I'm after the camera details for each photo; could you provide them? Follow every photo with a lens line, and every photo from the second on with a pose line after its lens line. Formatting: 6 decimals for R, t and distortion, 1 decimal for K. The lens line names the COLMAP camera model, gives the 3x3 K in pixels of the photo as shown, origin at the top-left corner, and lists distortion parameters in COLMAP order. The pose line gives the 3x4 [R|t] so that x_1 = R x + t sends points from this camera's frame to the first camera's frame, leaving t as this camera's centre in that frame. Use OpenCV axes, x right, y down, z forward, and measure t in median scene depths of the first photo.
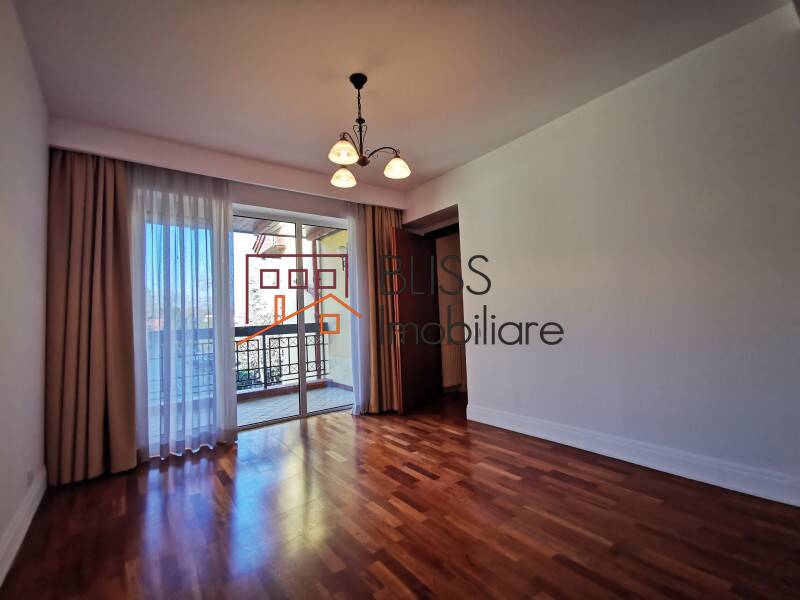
lens RADIAL K [[367.2, 0, 401.9], [0, 367.2, 300.0], [0, 0, 1]] dist [0.033563, 0.000185]
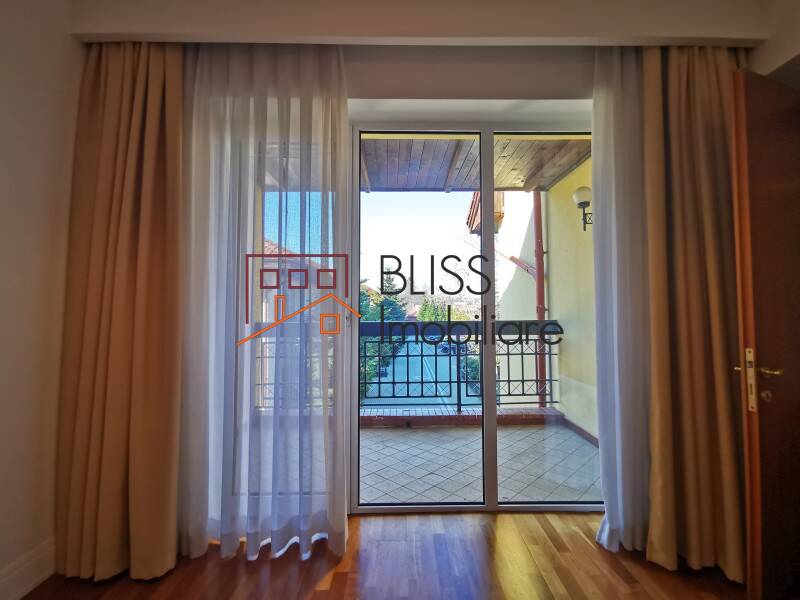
lens RADIAL K [[367.5, 0, 402.3], [0, 367.5, 296.9], [0, 0, 1]] dist [0.001269, 0.000595]
pose [[0.805682, 0.014844, -0.592162, -0.066094], [-0.003666, 0.999792, 0.020074, 0.013643], [0.592337, -0.014003, 0.805569, 0.498435]]
